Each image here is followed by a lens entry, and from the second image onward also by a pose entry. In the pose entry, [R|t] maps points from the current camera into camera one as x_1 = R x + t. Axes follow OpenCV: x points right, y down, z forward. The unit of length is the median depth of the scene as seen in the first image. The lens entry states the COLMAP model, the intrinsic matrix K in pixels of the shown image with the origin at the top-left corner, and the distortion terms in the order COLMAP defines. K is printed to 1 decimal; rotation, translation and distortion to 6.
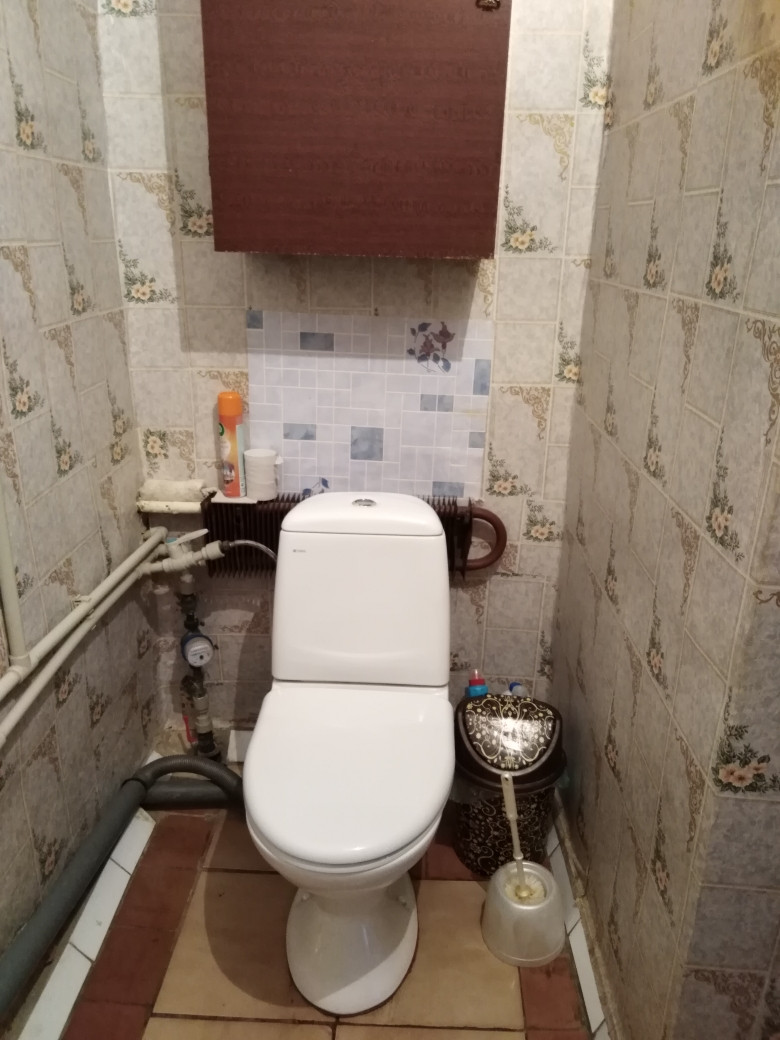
lens RADIAL K [[779.9, 0, 397.4], [0, 779.9, 521.2], [0, 0, 1]] dist [0.033803, -0.028127]
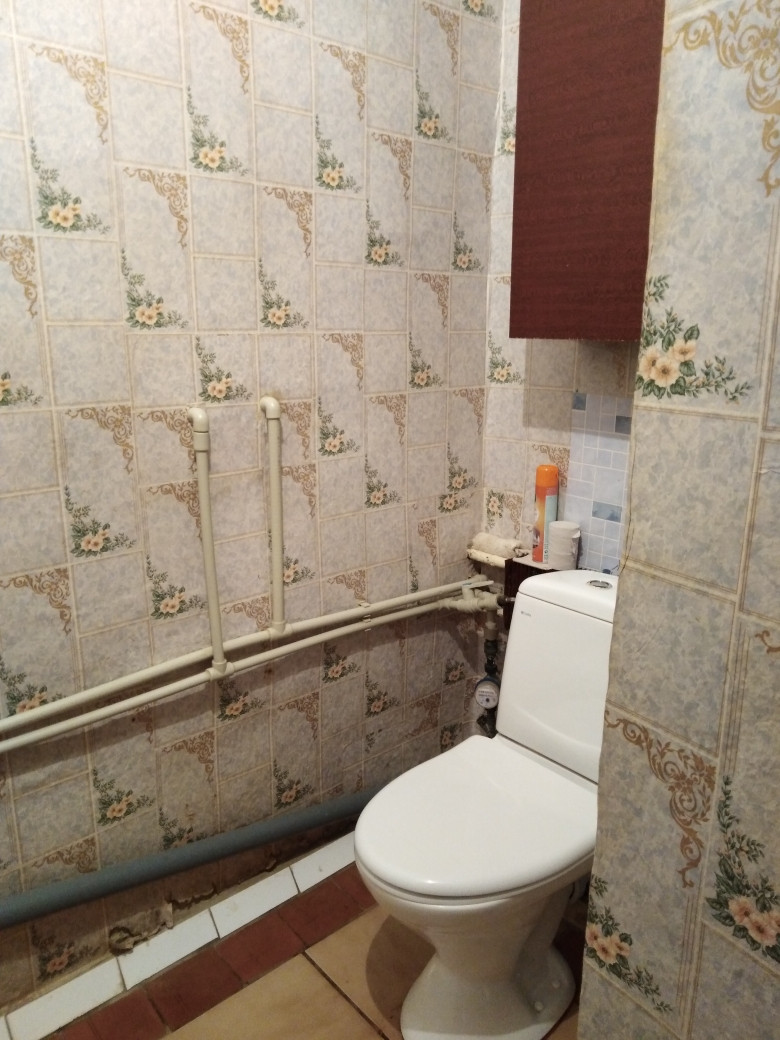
lens RADIAL K [[779.9, 0, 398.9], [0, 779.9, 523.0], [0, 0, 1]] dist [0.033803, -0.028127]
pose [[0.684967, 0.161173, -0.710523, 0.439620], [-0.245565, 0.969233, -0.016875, -0.018627], [0.685943, 0.186039, 0.703471, 0.112363]]
